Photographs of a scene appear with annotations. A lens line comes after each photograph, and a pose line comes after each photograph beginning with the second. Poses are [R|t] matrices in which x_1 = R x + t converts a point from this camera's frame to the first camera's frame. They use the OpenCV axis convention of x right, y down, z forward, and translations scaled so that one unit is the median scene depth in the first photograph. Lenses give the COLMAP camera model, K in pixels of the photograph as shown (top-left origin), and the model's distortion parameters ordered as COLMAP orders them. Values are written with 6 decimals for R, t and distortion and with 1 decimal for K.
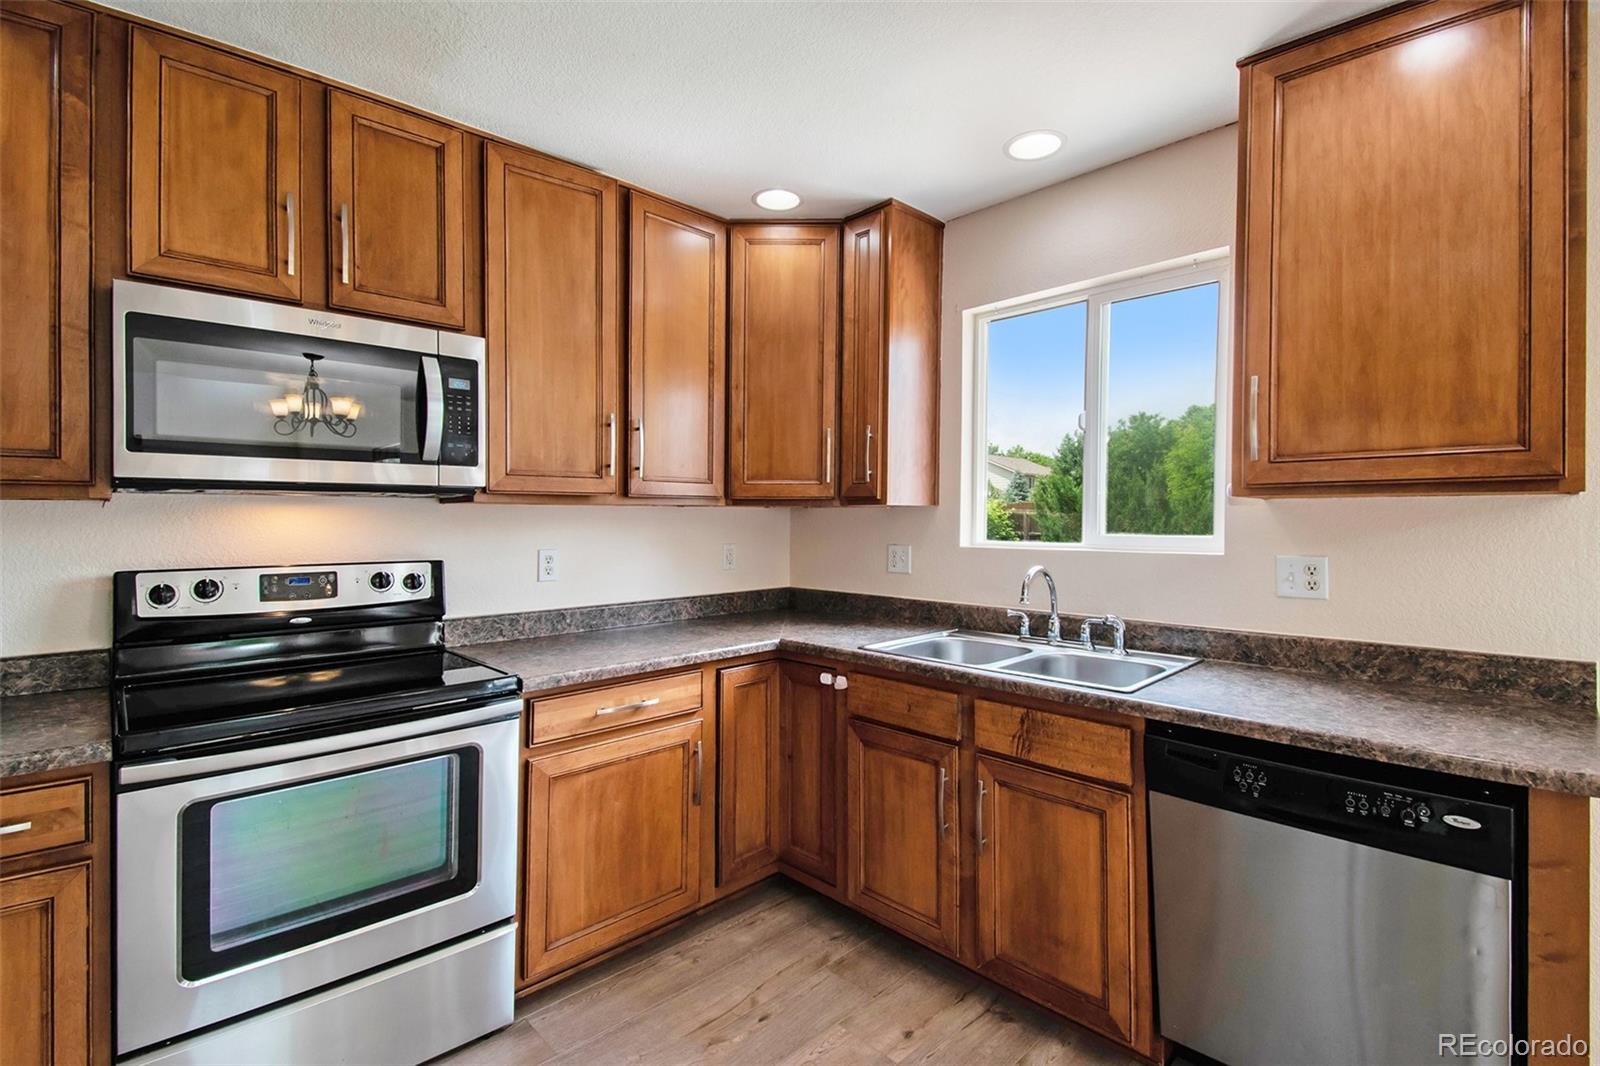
lens RADIAL K [[731.8, 0, 804.8], [0, 731.8, 527.7], [0, 0, 1]] dist [-0.004321, -0.005424]
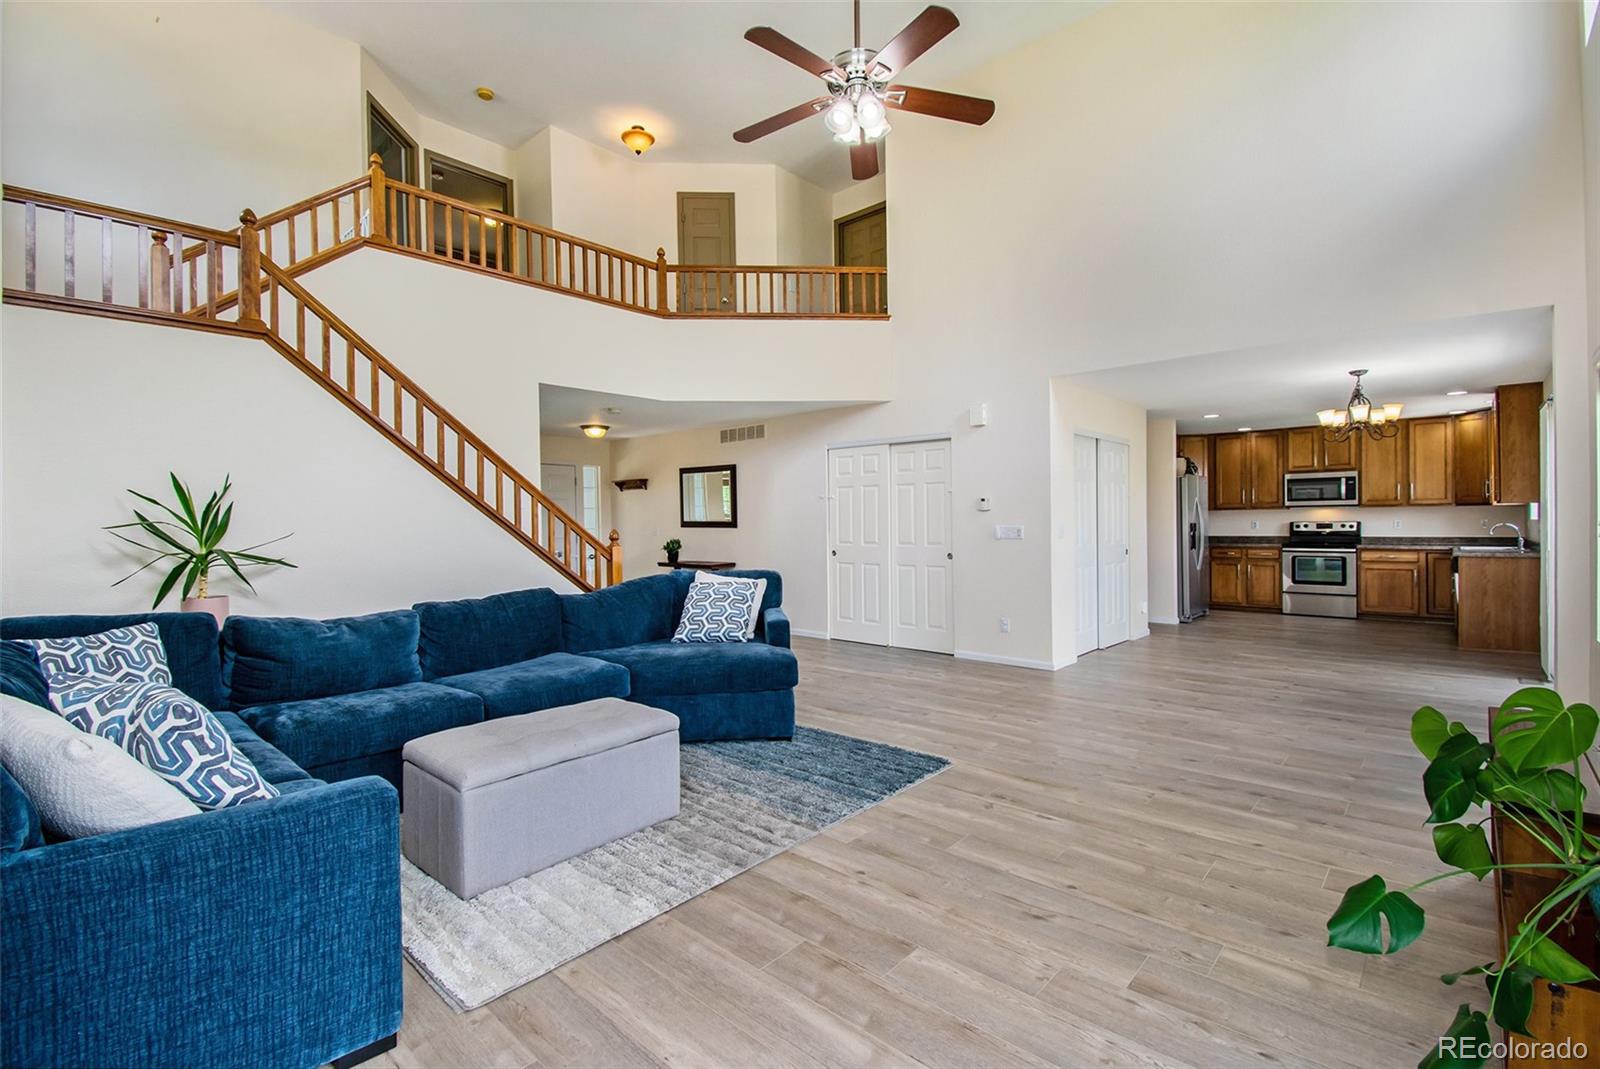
lens RADIAL K [[735.0, 0, 803.1], [0, 735.0, 517.2], [0, 0, 1]] dist [-0.004624, -0.001257]
pose [[0.069878, -0.003143, -0.997551, 4.105976], [-0.000778, 0.999995, -0.003205, 0.042559], [0.997555, 0.001000, 0.069875, -2.912860]]
